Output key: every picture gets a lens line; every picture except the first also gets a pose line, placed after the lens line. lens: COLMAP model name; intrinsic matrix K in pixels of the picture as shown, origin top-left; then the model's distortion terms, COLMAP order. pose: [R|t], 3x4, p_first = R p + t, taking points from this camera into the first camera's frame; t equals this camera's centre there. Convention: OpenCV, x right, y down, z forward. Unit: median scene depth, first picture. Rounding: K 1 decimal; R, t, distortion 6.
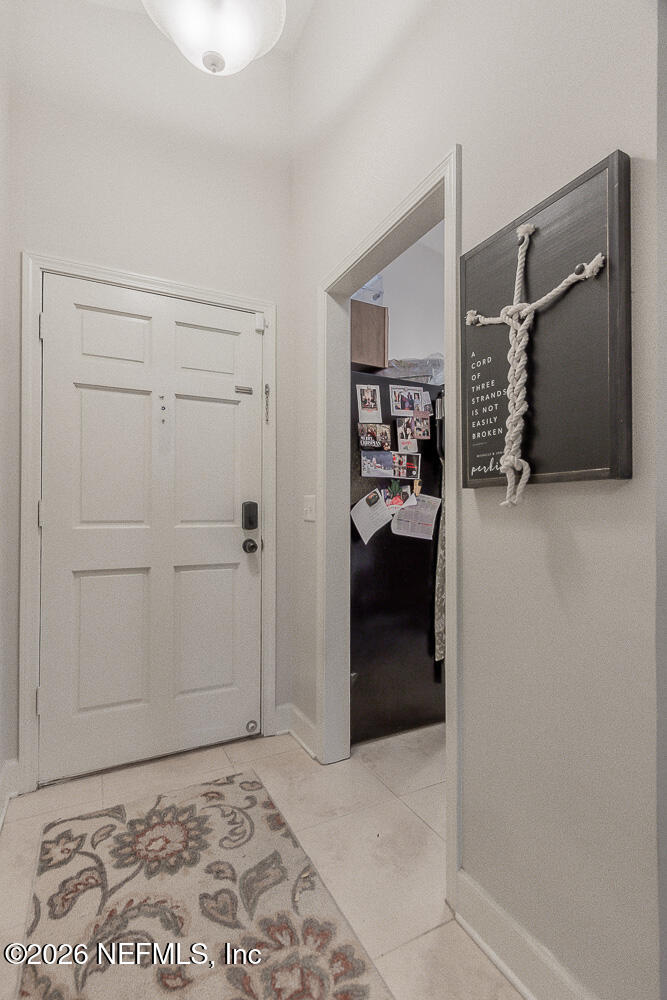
lens RADIAL K [[458.3, 0, 314.3], [0, 458.3, 502.6], [0, 0, 1]] dist [0.002961, 0.000307]
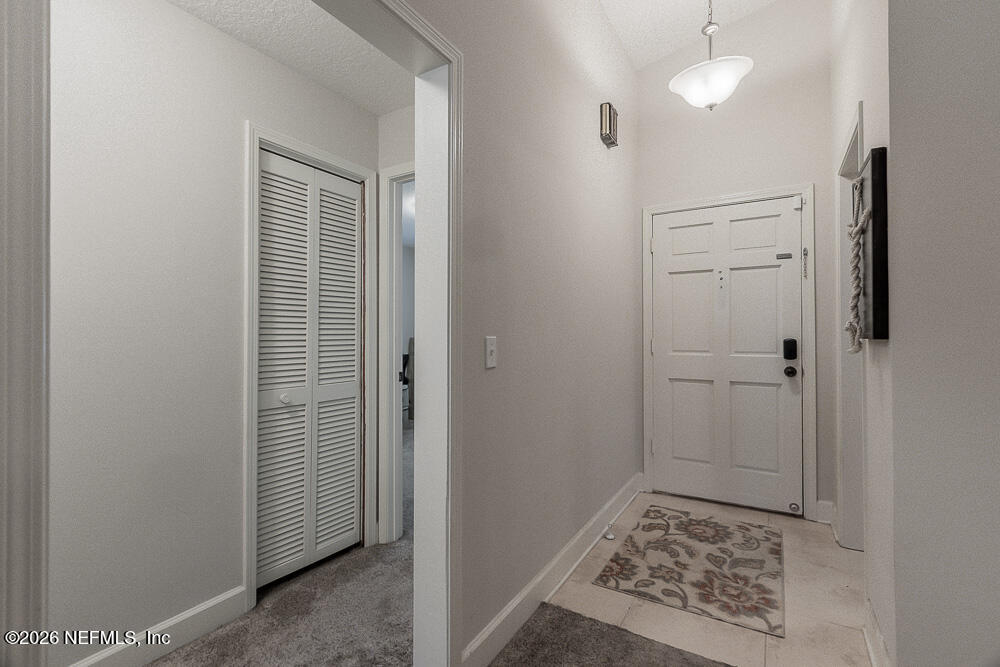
lens RADIAL K [[458.3, 0, 501.8], [0, 458.3, 332.3], [0, 0, 1]] dist [0.002961, 0.000307]
pose [[0.533579, -0.009363, -0.845699, 0.716722], [0.011201, 0.999929, -0.004003, -0.032398], [0.845676, -0.007337, 0.533646, -0.562171]]
